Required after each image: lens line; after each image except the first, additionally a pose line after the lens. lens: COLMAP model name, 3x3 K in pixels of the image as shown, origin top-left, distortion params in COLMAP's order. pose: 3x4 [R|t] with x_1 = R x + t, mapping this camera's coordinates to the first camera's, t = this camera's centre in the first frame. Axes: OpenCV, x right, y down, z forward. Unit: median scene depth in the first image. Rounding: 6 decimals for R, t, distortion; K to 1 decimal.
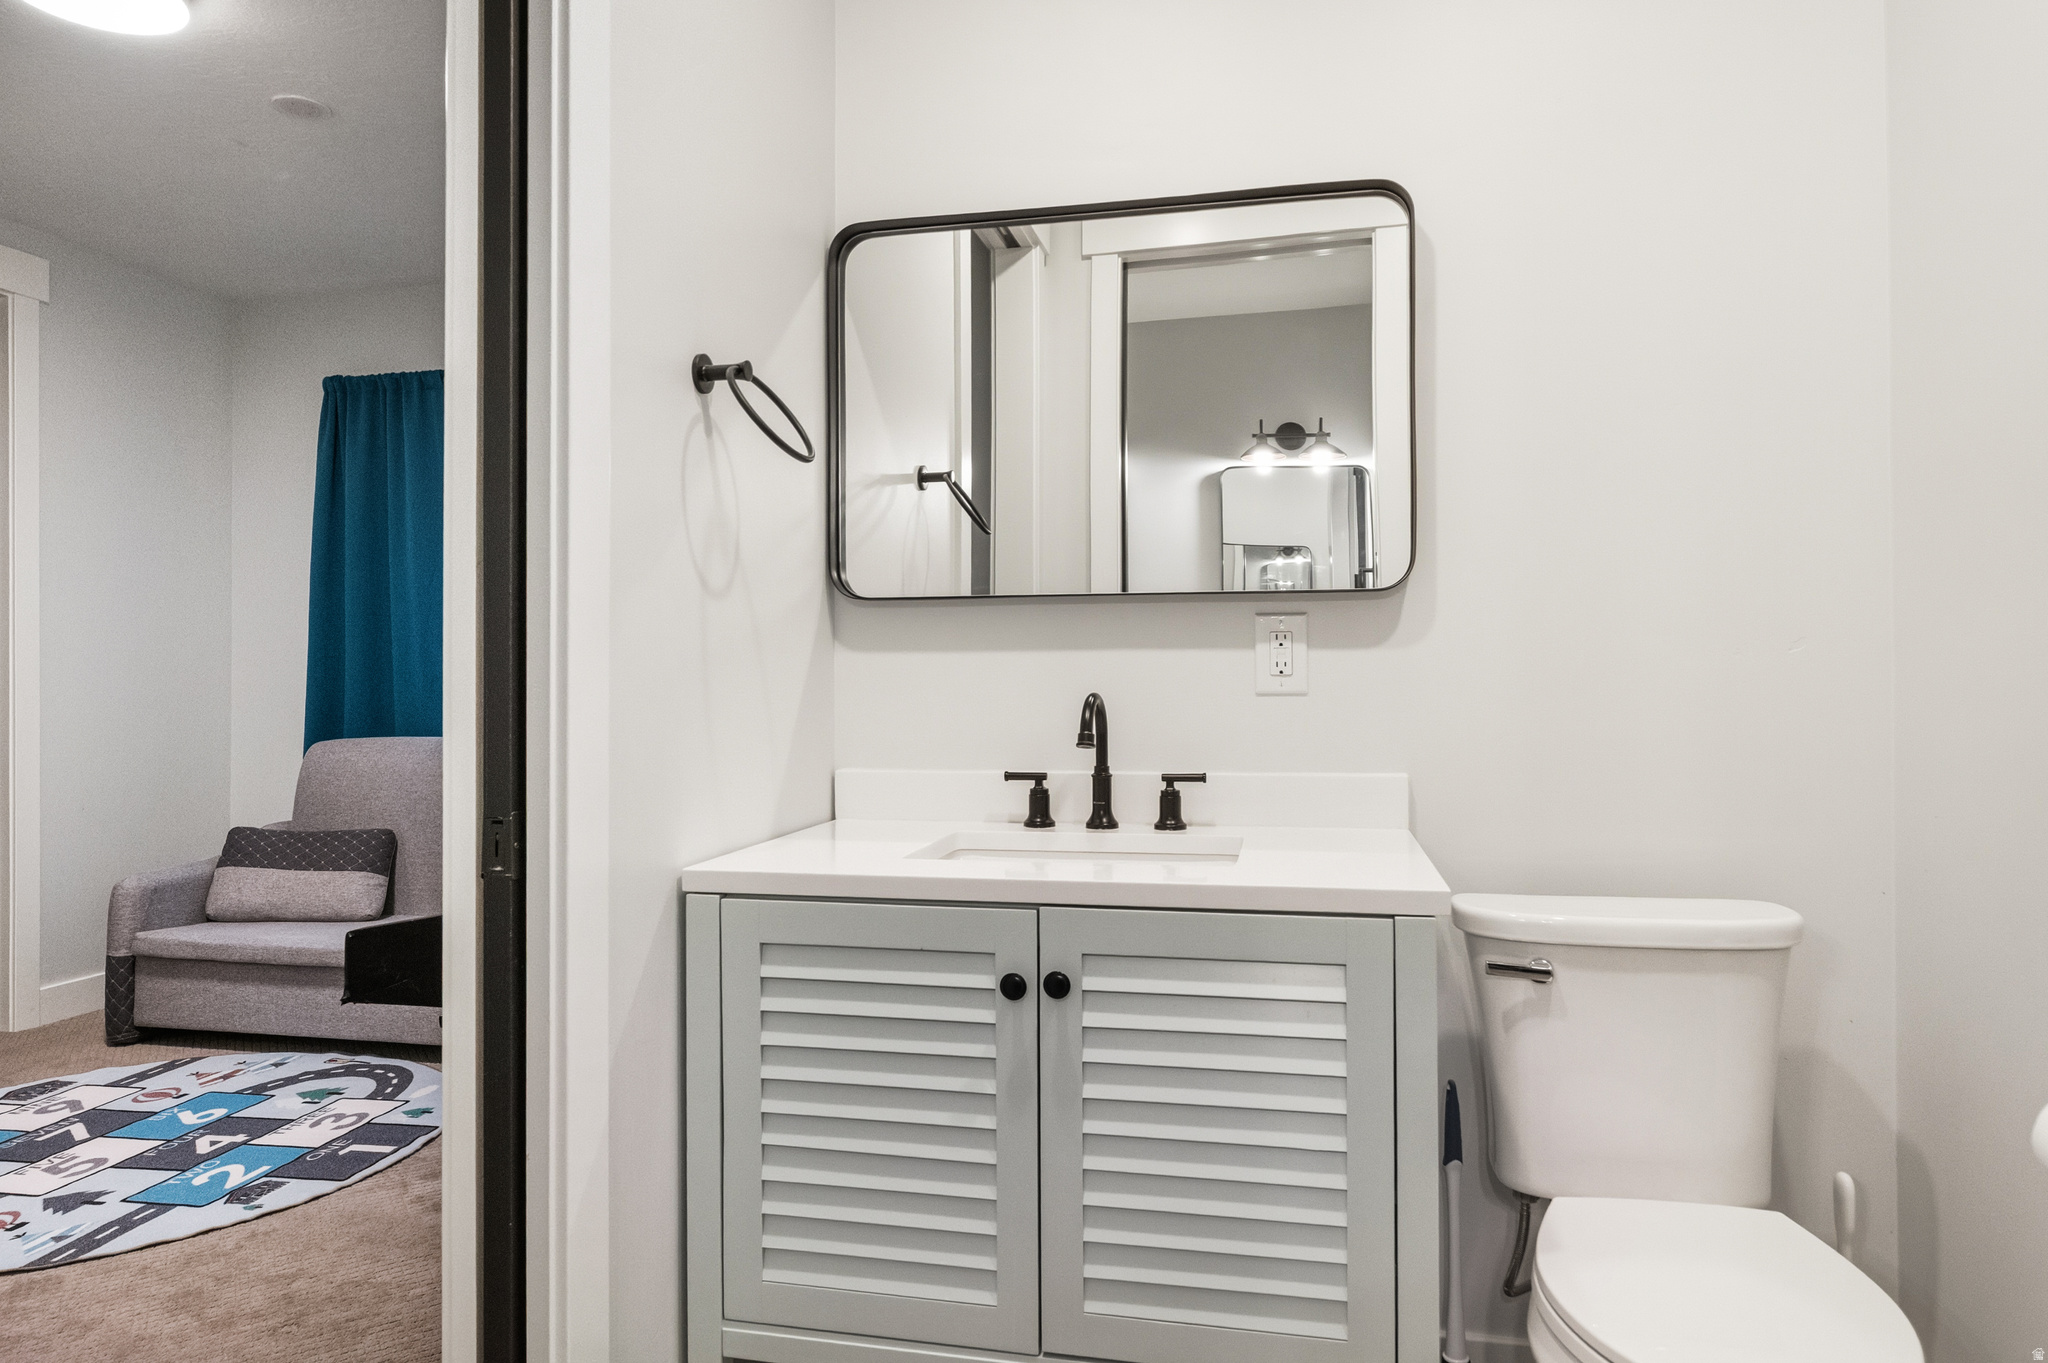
lens RADIAL K [[1294.9, 0, 1024.0], [0, 1294.9, 681.5], [0, 0, 1]] dist [-0.004668, 0.000413]
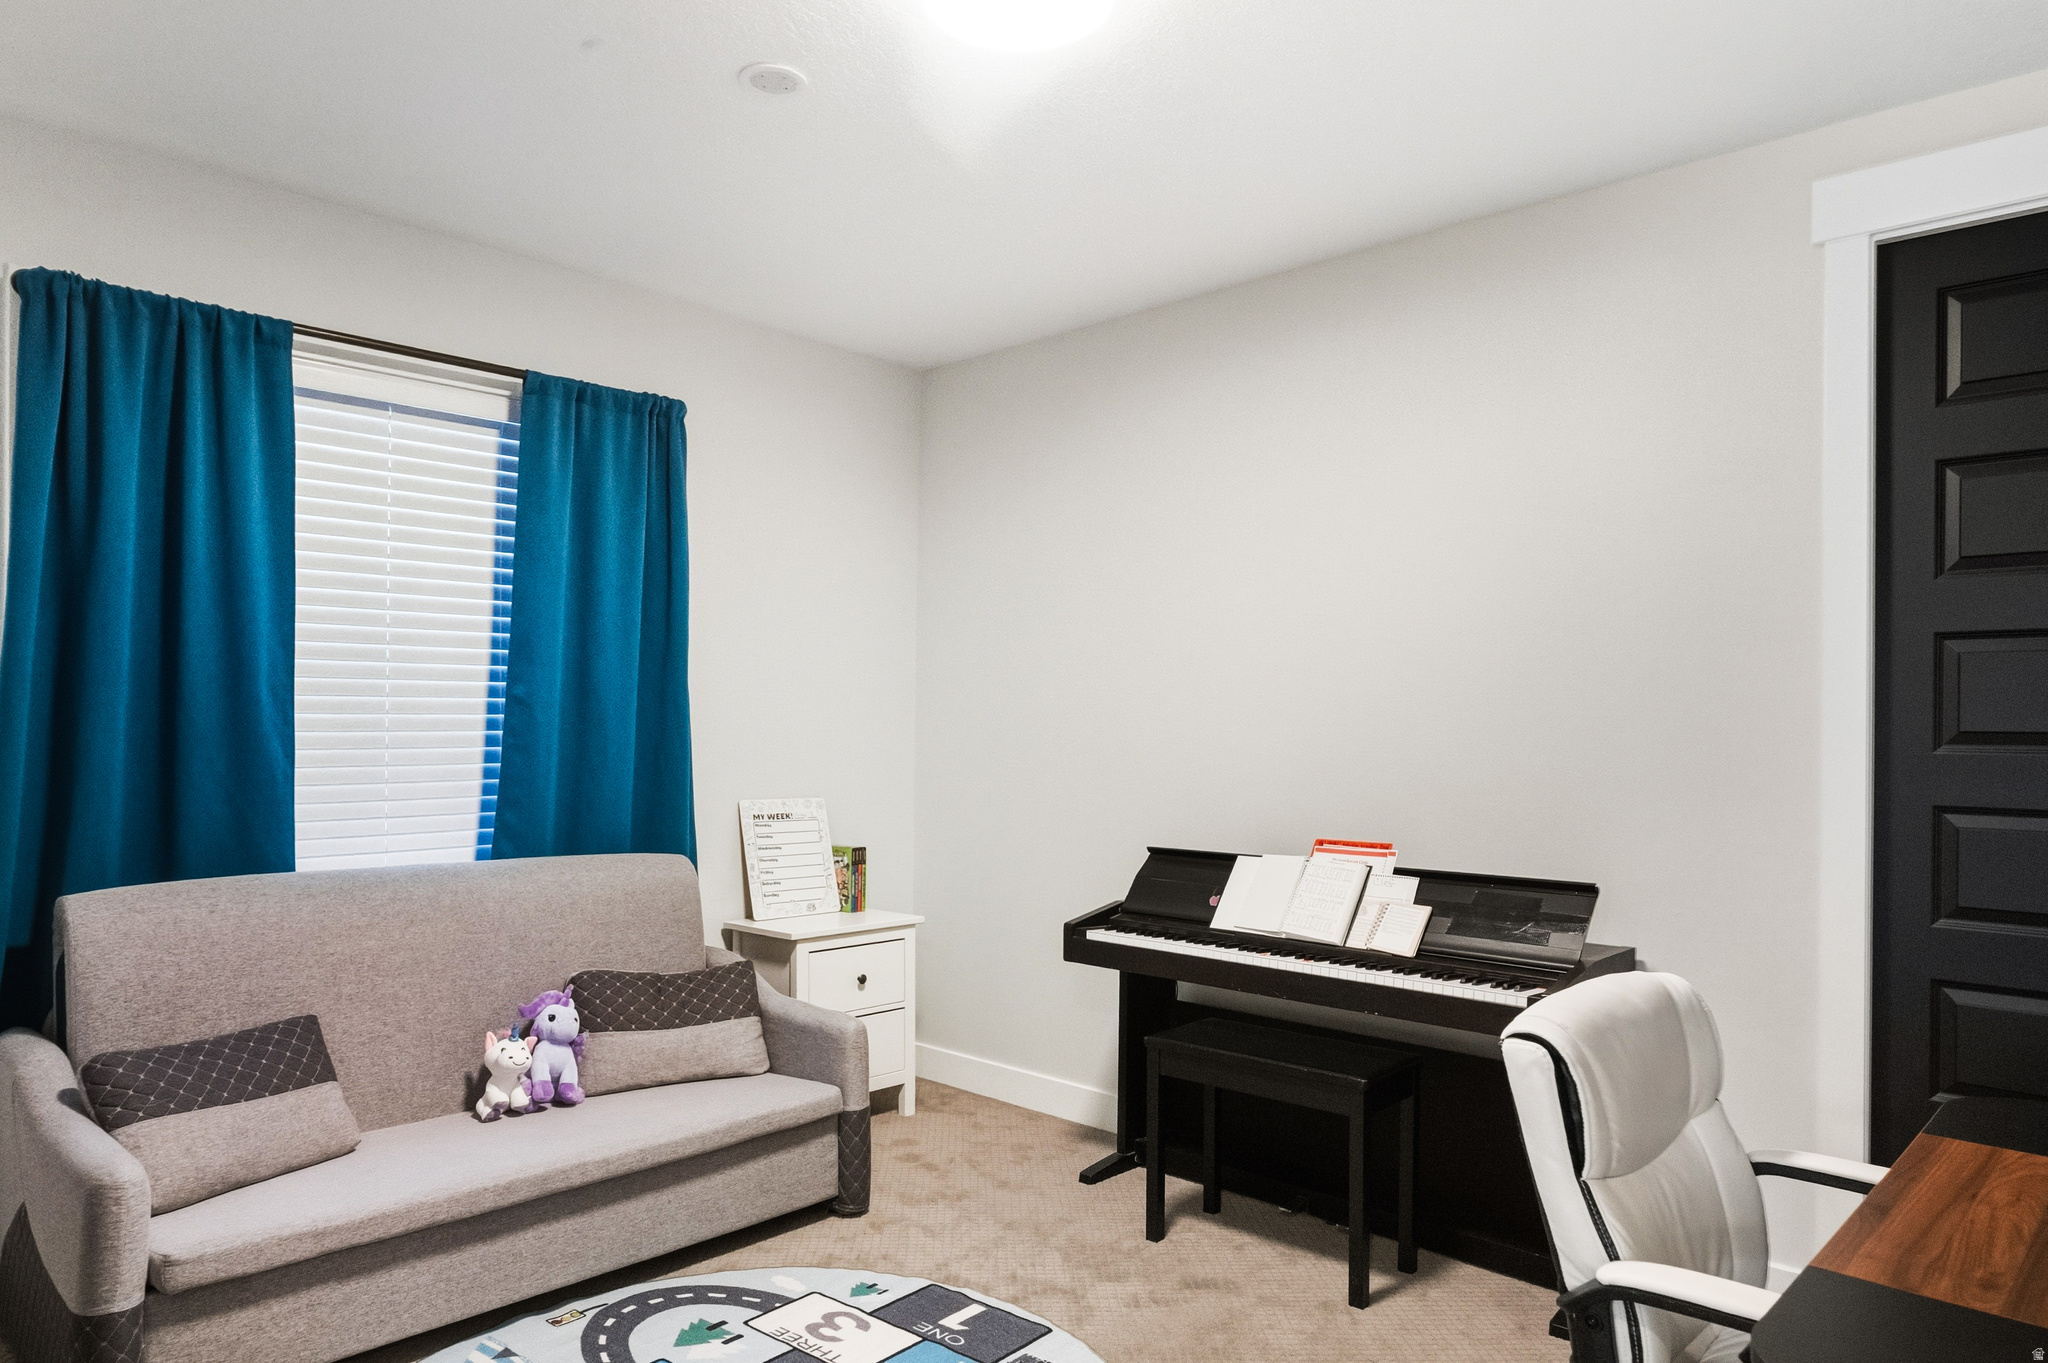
lens RADIAL K [[1309.4, 0, 1023.5], [0, 1309.4, 724.8], [0, 0, 1]] dist [-0.002009, -0.000601]
pose [[0.514894, 0.008127, 0.857215, -1.064038], [-0.008879, 0.999952, -0.004147, -0.043653], [-0.857208, -0.005475, 0.514942, 0.407403]]
